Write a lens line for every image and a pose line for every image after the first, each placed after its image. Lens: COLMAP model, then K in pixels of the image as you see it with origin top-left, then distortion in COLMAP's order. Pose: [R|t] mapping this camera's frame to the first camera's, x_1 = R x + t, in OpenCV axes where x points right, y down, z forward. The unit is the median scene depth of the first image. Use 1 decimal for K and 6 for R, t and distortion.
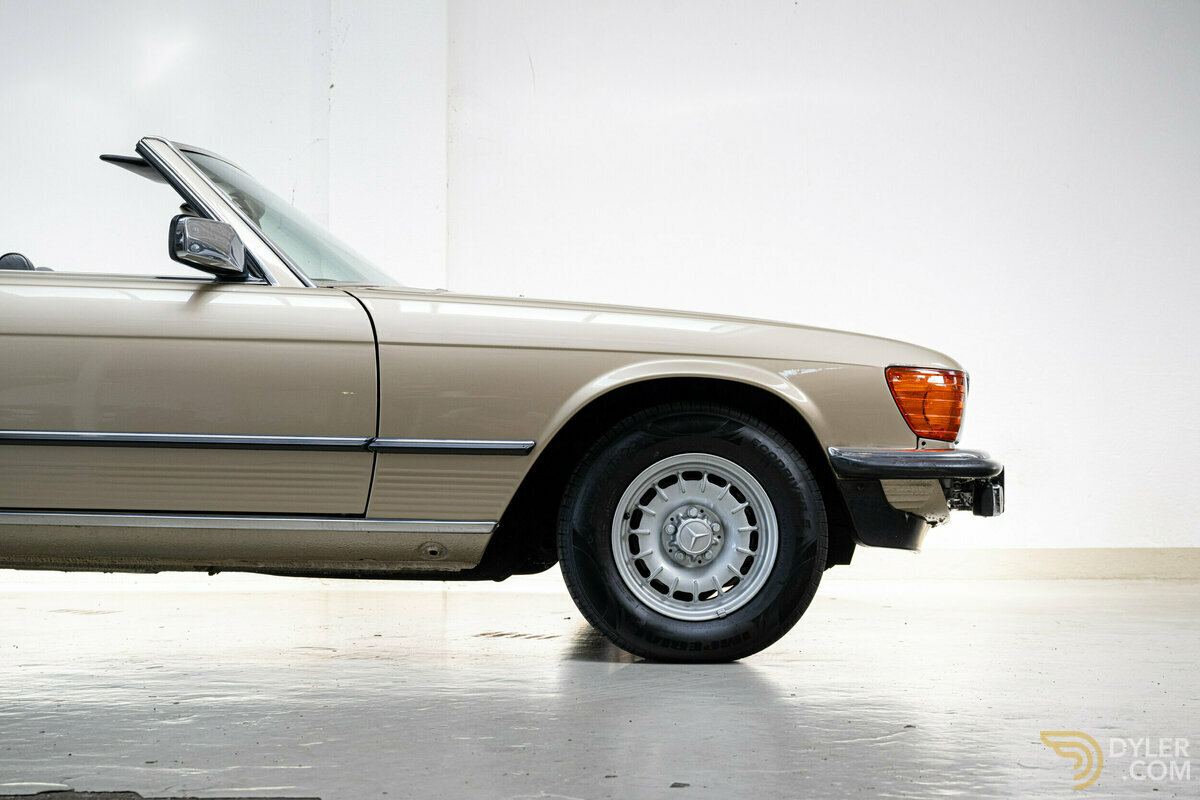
lens RADIAL K [[1568.7, 0, 599.4], [0, 1568.7, 404.5], [0, 0, 1]] dist [-0.015373, 0.000000]
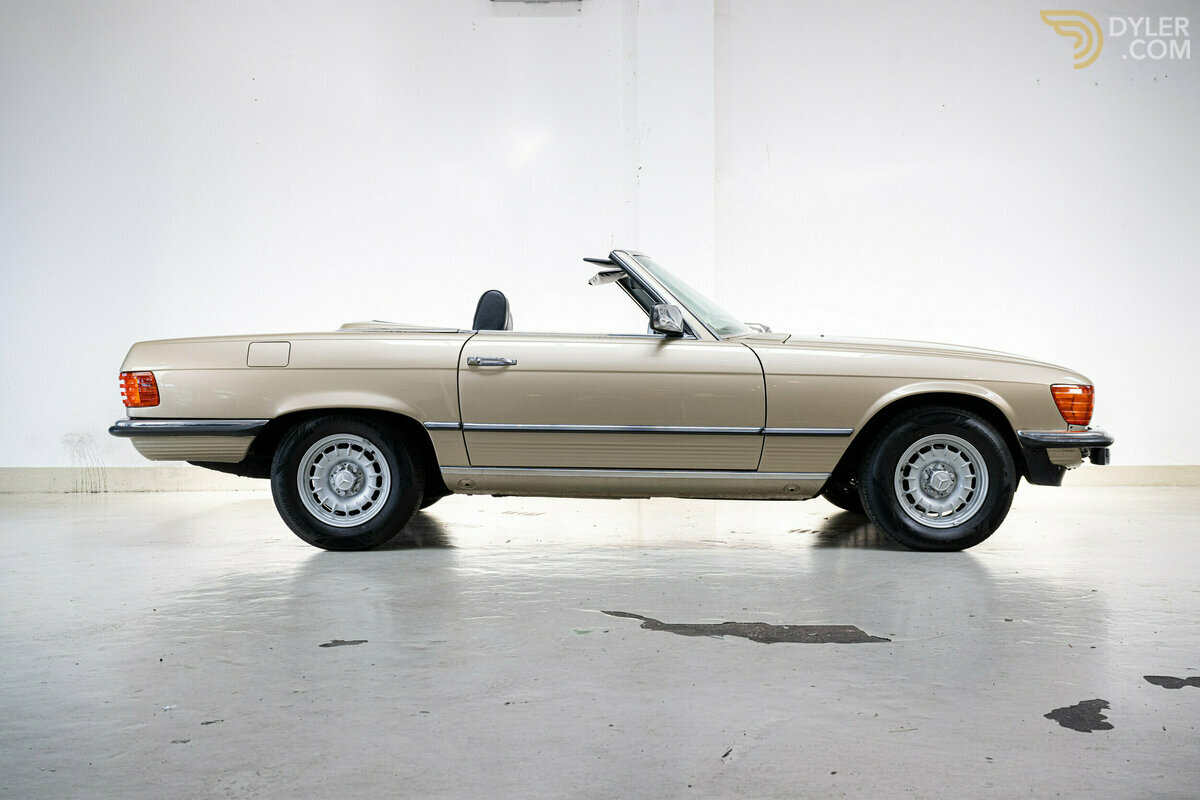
lens RADIAL K [[1323.5, 0, 595.7], [0, 1323.5, 395.9], [0, 0, 1]] dist [-0.021549, 0.000000]
pose [[0.999171, -0.004666, -0.040433, -0.267069], [0.007542, 0.997428, 0.071278, -0.120679], [0.039997, -0.071524, 0.996637, -0.495794]]
